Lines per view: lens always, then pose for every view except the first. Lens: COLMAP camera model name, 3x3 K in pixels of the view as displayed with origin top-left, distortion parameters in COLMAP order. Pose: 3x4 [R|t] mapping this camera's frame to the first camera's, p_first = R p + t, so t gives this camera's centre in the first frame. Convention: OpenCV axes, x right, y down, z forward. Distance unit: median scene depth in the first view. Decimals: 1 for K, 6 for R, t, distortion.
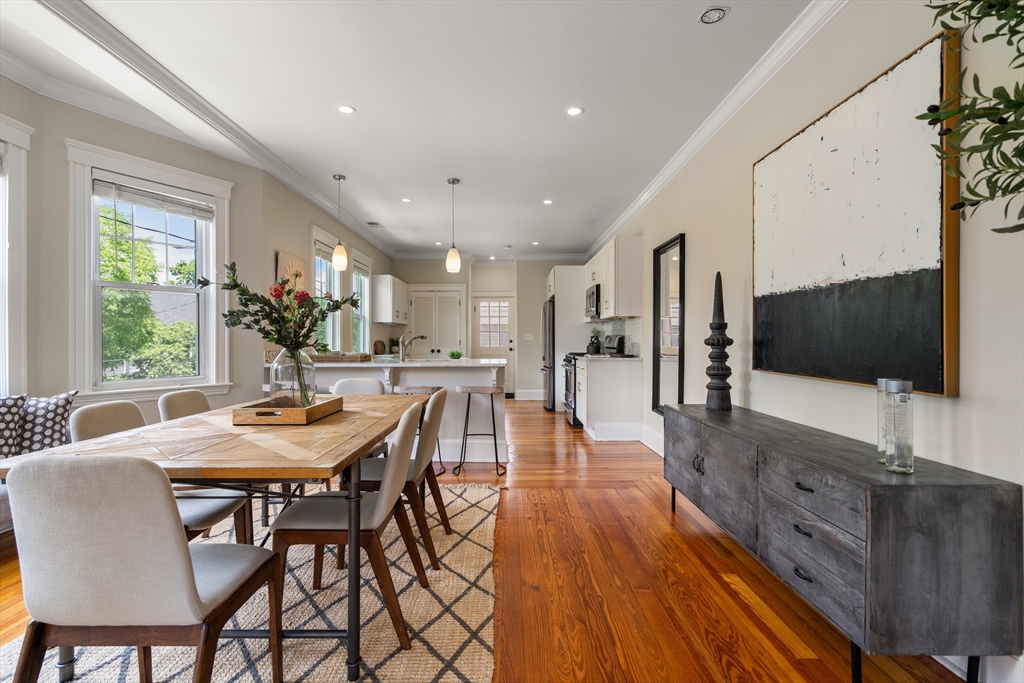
lens RADIAL K [[469.5, 0, 508.5], [0, 469.5, 340.8], [0, 0, 1]] dist [-0.010043, -0.000171]
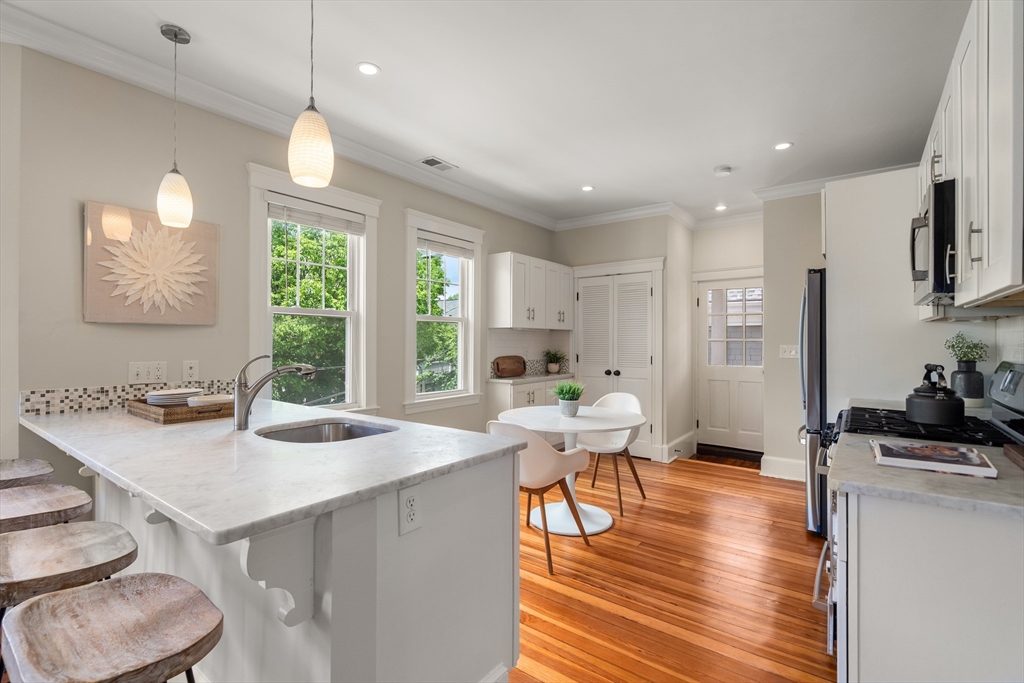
lens RADIAL K [[469.5, 0, 508.5], [0, 469.5, 340.8], [0, 0, 1]] dist [-0.010043, -0.000171]
pose [[0.798056, 0.000997, -0.602582, 0.300407], [-0.004779, 0.999978, -0.004675, -0.046554], [0.602564, 0.006610, 0.798043, 1.235404]]
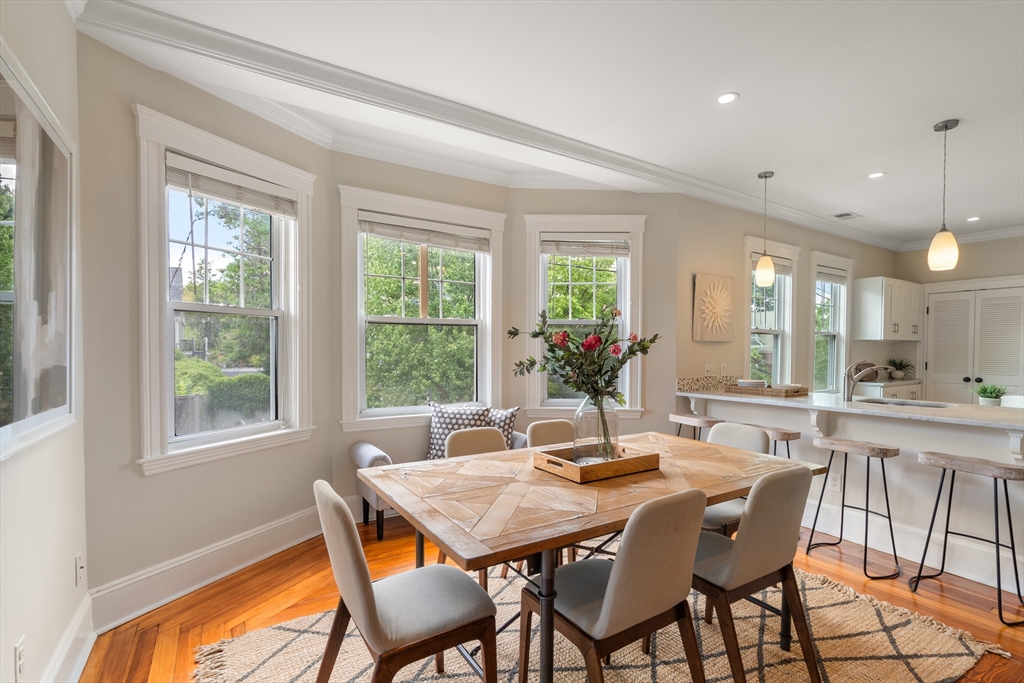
lens RADIAL K [[470.2, 0, 510.4], [0, 470.2, 359.6], [0, 0, 1]] dist [-0.000881, 0.000067]
pose [[0.535730, 0.022653, -0.844085, 0.162890], [-0.006351, 0.999720, 0.022799, -0.051668], [0.844365, -0.006853, 0.535724, 0.237921]]
